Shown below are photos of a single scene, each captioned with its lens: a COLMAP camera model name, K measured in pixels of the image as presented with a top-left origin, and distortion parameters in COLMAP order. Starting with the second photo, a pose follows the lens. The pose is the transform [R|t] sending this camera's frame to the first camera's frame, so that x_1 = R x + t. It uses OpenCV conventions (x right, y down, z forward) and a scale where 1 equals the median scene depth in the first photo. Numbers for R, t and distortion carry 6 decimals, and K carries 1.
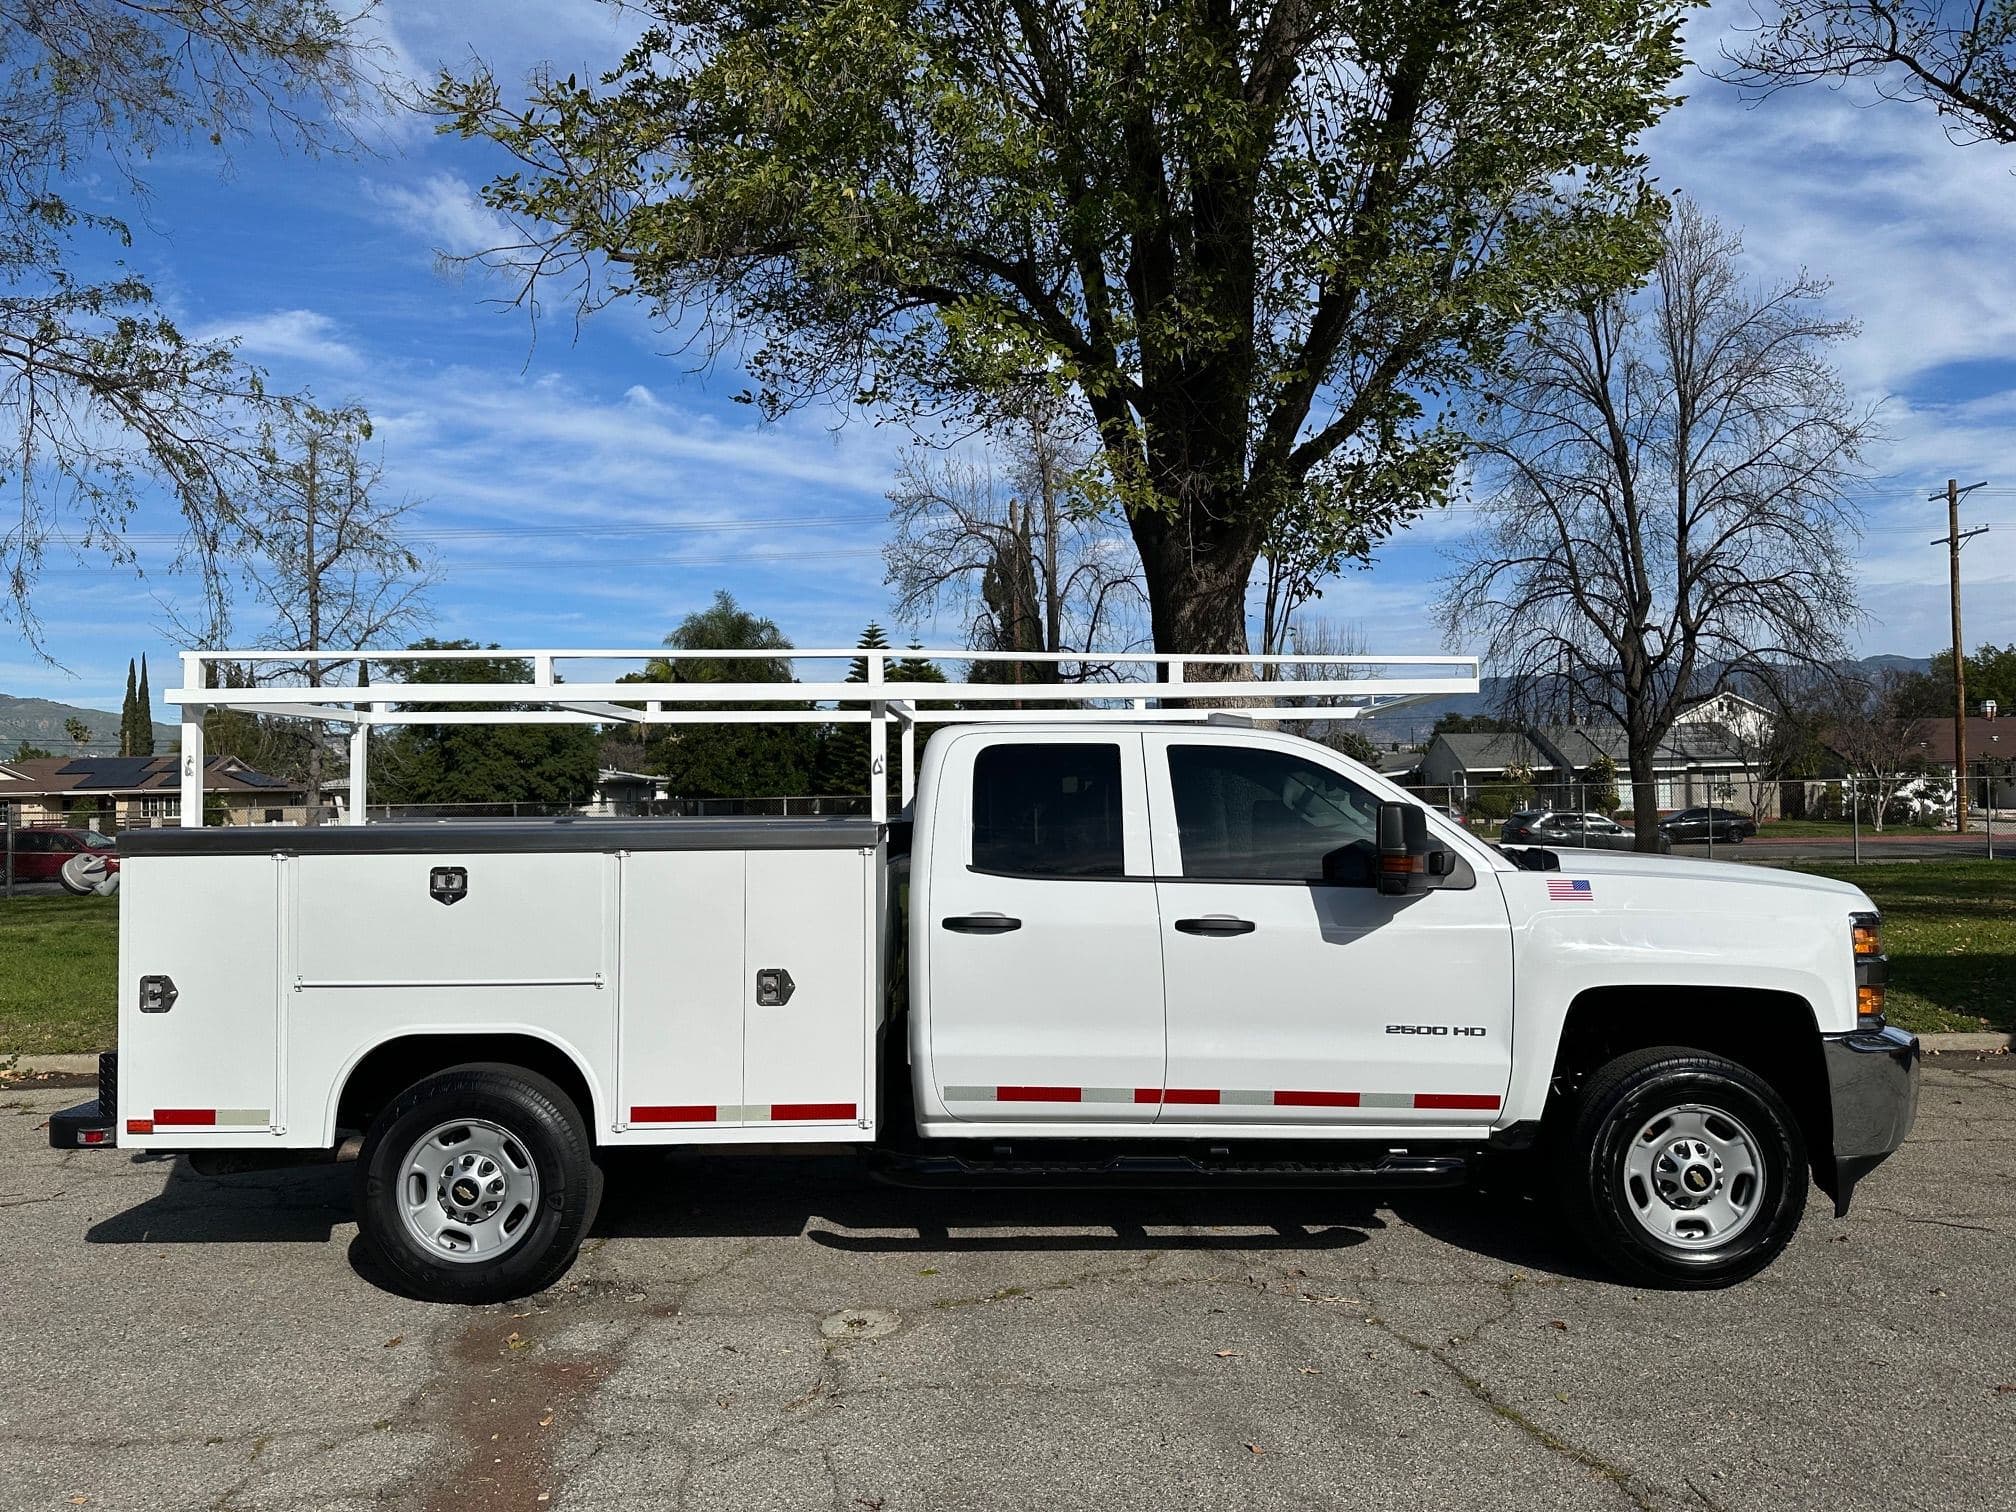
lens RADIAL K [[1418.7, 0, 1006.9], [0, 1418.7, 742.4], [0, 0, 1]] dist [0.034641, -0.047575]
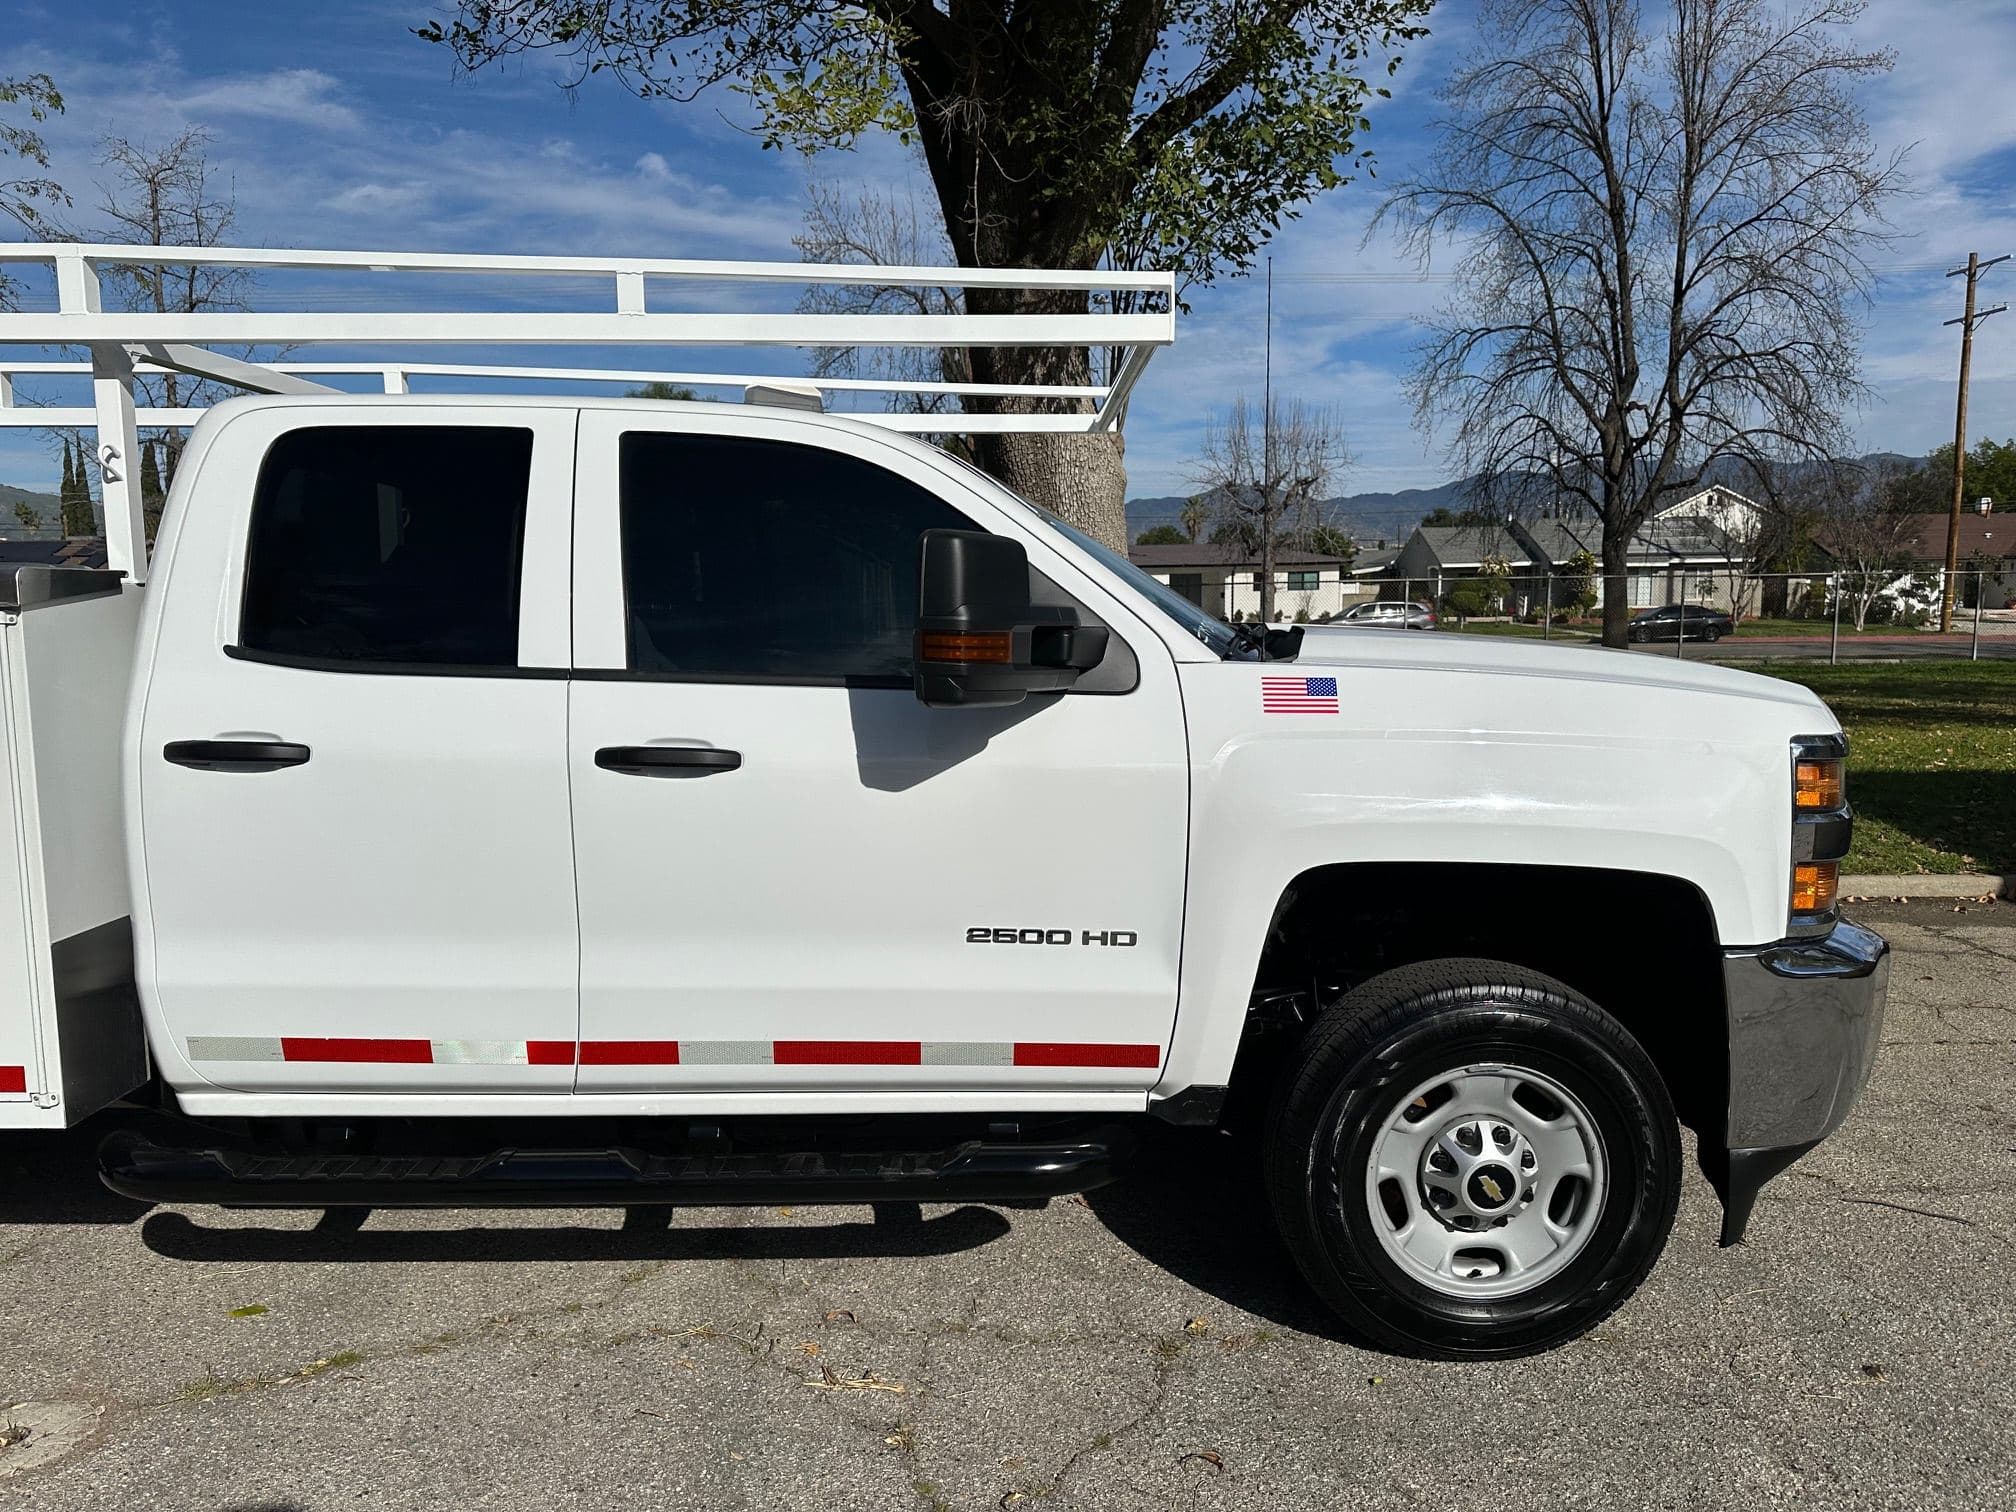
lens RADIAL K [[1426.4, 0, 1009.9], [0, 1426.4, 758.3], [0, 0, 1]] dist [0.039246, -0.051319]
pose [[0.999862, 0.005483, 0.015688, 0.238056], [-0.007822, 0.988179, 0.153108, 0.037081], [-0.014663, -0.153209, 0.988085, 0.385747]]
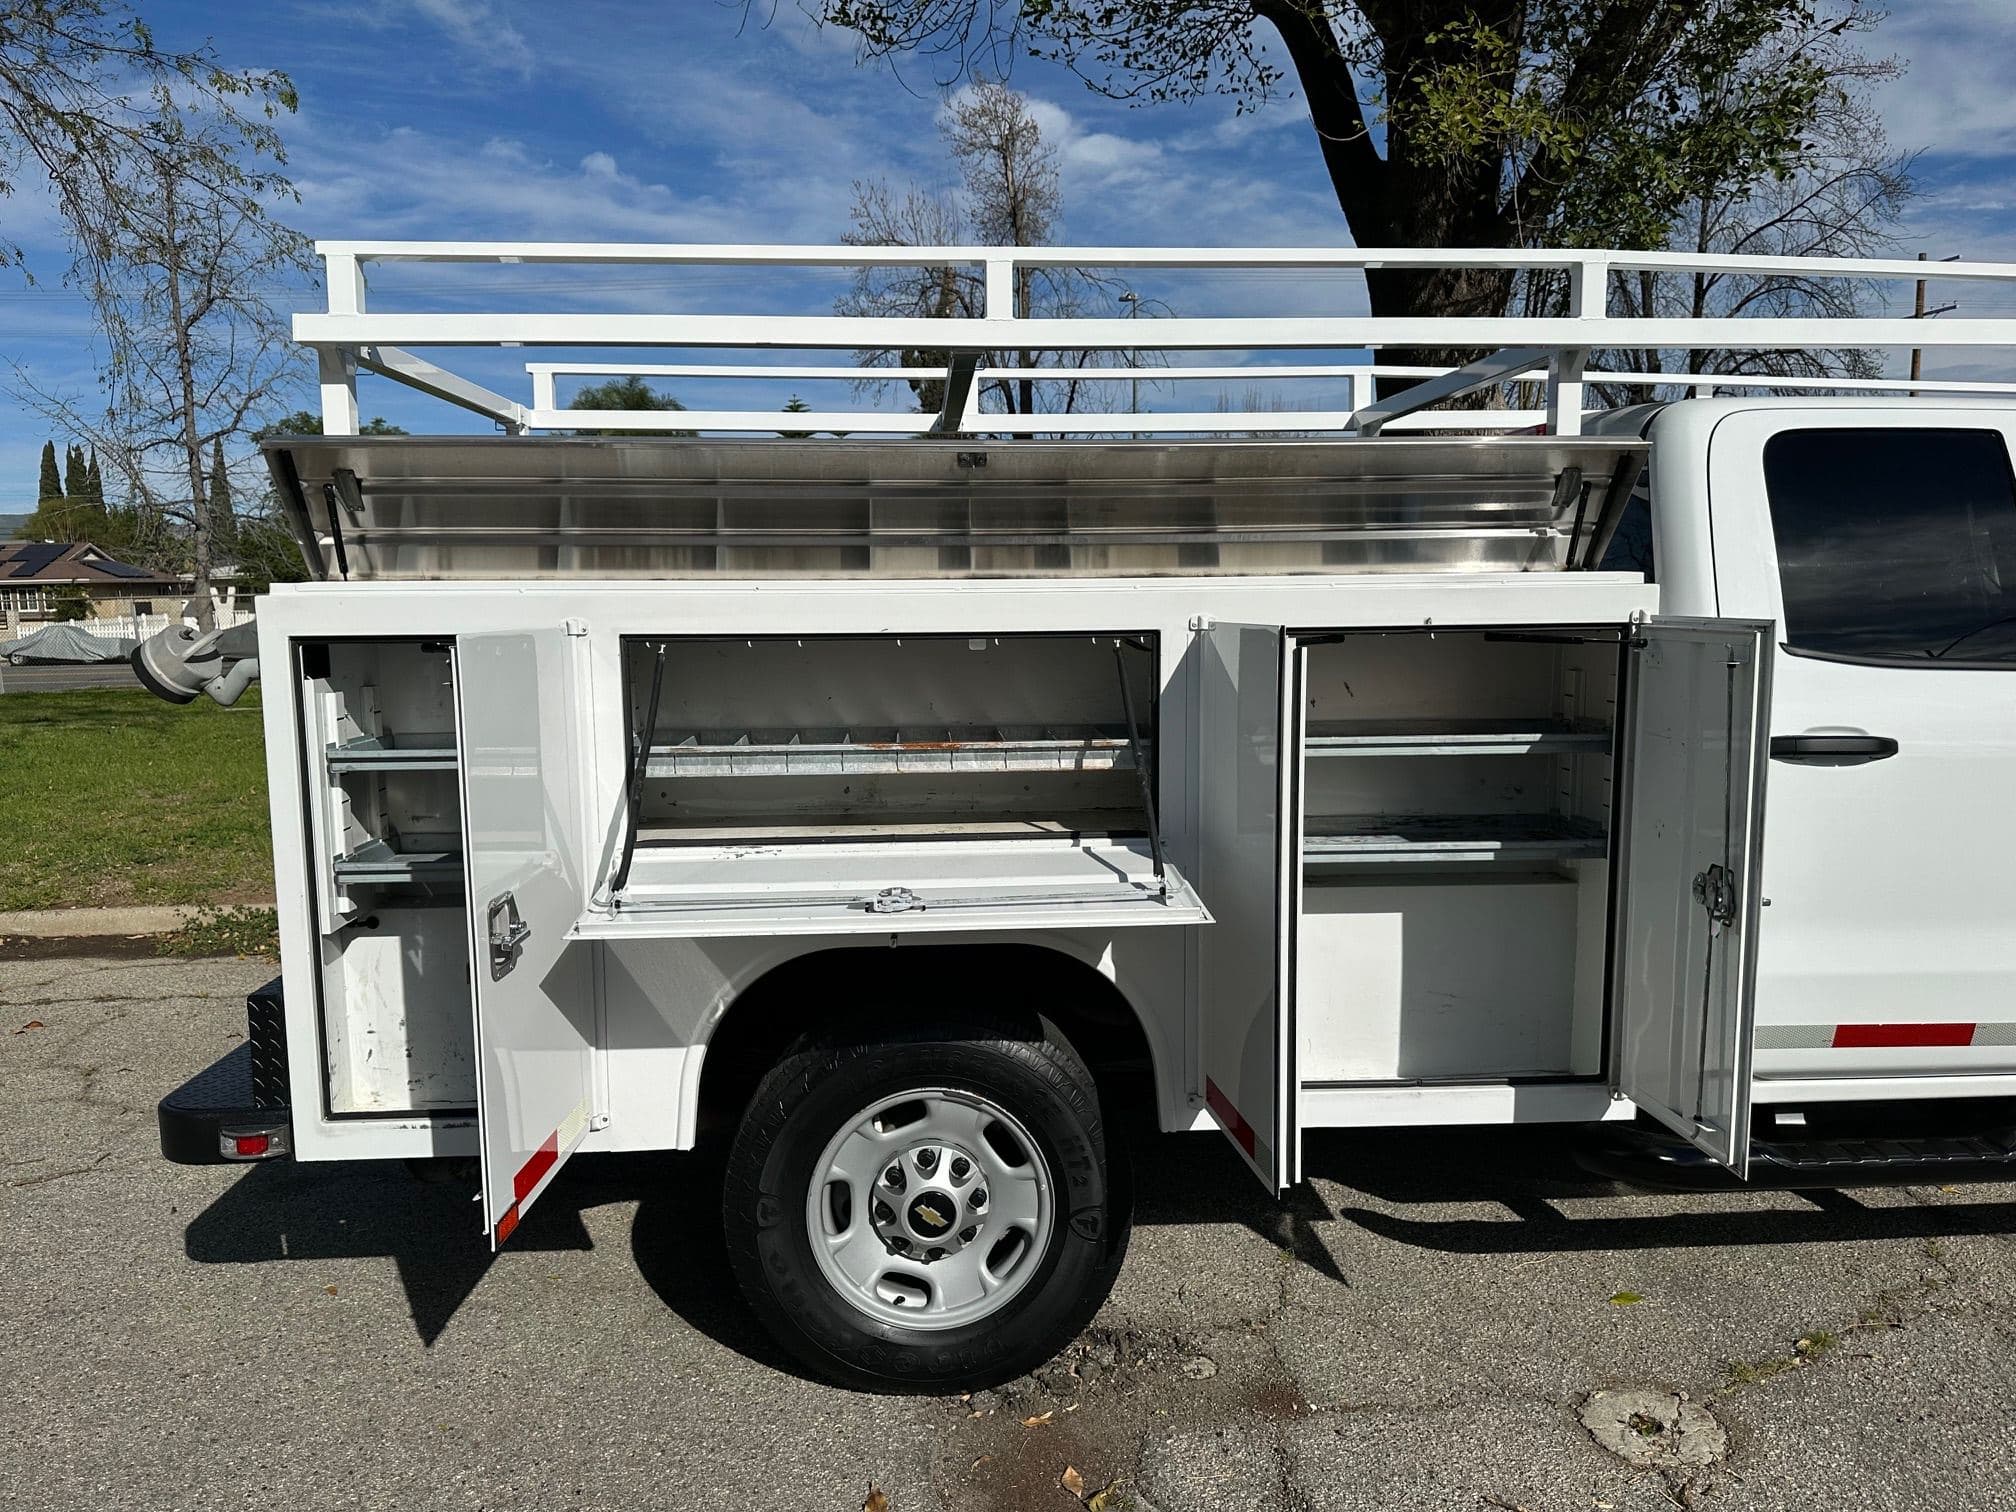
lens RADIAL K [[1429.4, 0, 992.4], [0, 1429.4, 747.7], [0, 0, 1]] dist [0.046795, -0.065605]
pose [[0.997866, -0.009112, 0.064653, -0.338096], [-0.000505, 0.989107, 0.147200, 0.038649], [-0.065290, -0.146919, 0.986991, 0.395684]]
